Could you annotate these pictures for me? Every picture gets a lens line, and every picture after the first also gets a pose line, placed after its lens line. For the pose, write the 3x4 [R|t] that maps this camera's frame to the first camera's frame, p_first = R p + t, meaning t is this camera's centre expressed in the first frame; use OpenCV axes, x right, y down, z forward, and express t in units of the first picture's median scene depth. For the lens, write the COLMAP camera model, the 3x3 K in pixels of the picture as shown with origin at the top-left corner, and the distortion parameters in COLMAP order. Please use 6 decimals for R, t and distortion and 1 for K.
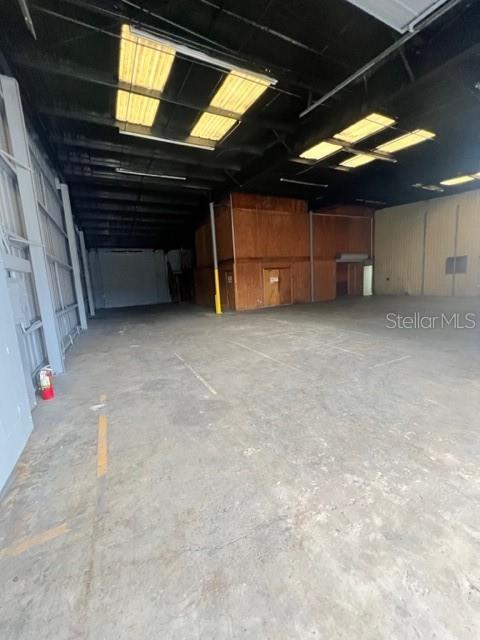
lens RADIAL K [[259.1, 0, 240.7], [0, 259.1, 316.0], [0, 0, 1]] dist [0.000171, 0.000076]
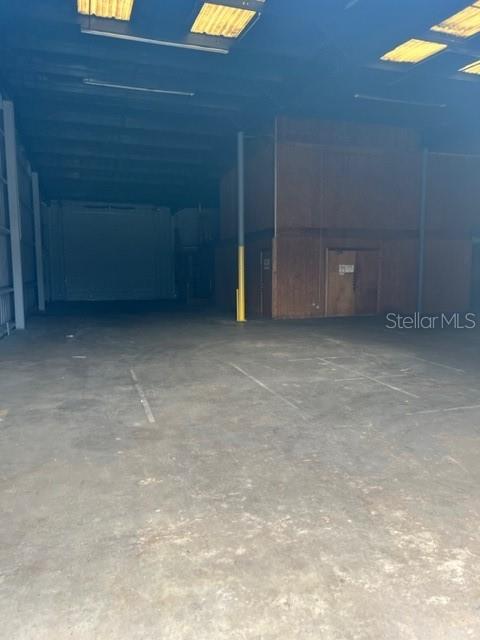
lens RADIAL K [[472.0, 0, 240.0], [0, 472.0, 320.0], [0, 0, 1]] dist [0.050527, -0.066500]
pose [[0.987018, 0.072622, -0.143254, 0.207150], [-0.075969, 0.996947, -0.018029, 0.022502], [0.141507, 0.028678, 0.989522, -0.162165]]
